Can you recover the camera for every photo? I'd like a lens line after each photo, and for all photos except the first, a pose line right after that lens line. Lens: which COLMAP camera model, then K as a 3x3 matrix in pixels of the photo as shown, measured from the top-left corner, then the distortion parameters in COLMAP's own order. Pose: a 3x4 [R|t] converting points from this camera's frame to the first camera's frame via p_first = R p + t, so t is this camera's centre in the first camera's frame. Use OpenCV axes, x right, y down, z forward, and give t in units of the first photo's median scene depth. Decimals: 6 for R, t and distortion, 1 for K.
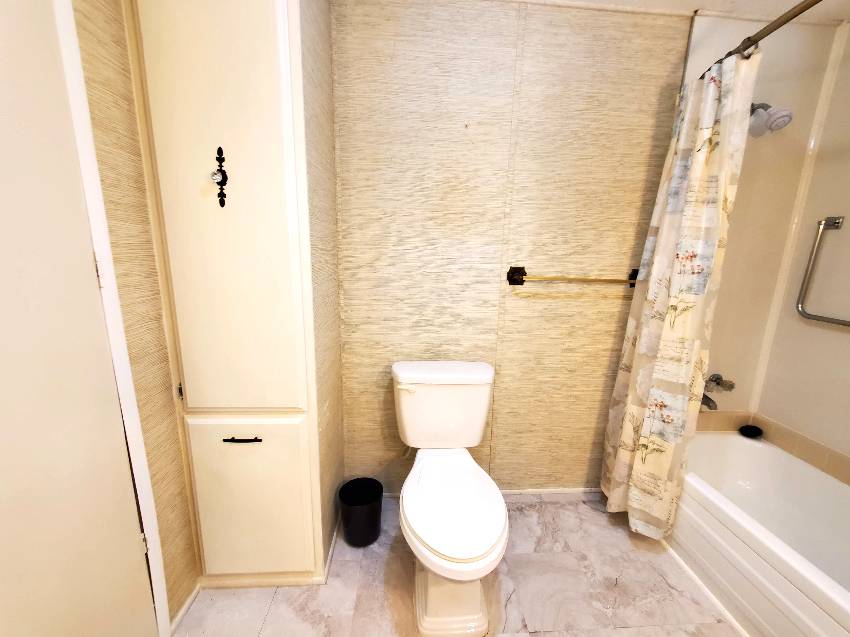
lens RADIAL K [[336.1, 0, 424.8], [0, 336.1, 316.5], [0, 0, 1]] dist [0.003854, -0.001169]
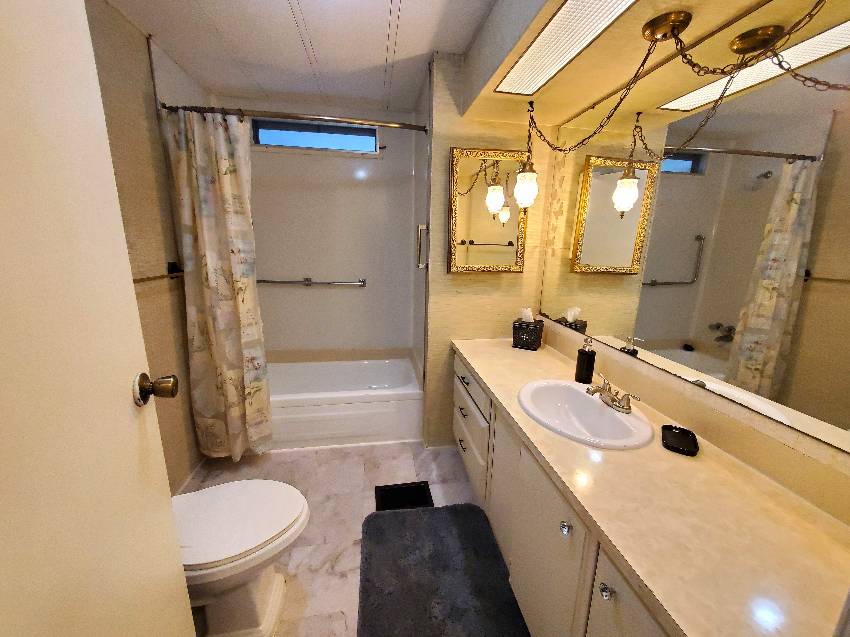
lens RADIAL K [[336.1, 0, 424.8], [0, 336.1, 319.4], [0, 0, 1]] dist [0.003854, -0.001169]
pose [[-0.092186, -0.252279, 0.963253, -0.627028], [0.172062, 0.948785, 0.264956, -0.130817], [-0.980763, 0.190164, -0.044057, 0.316884]]
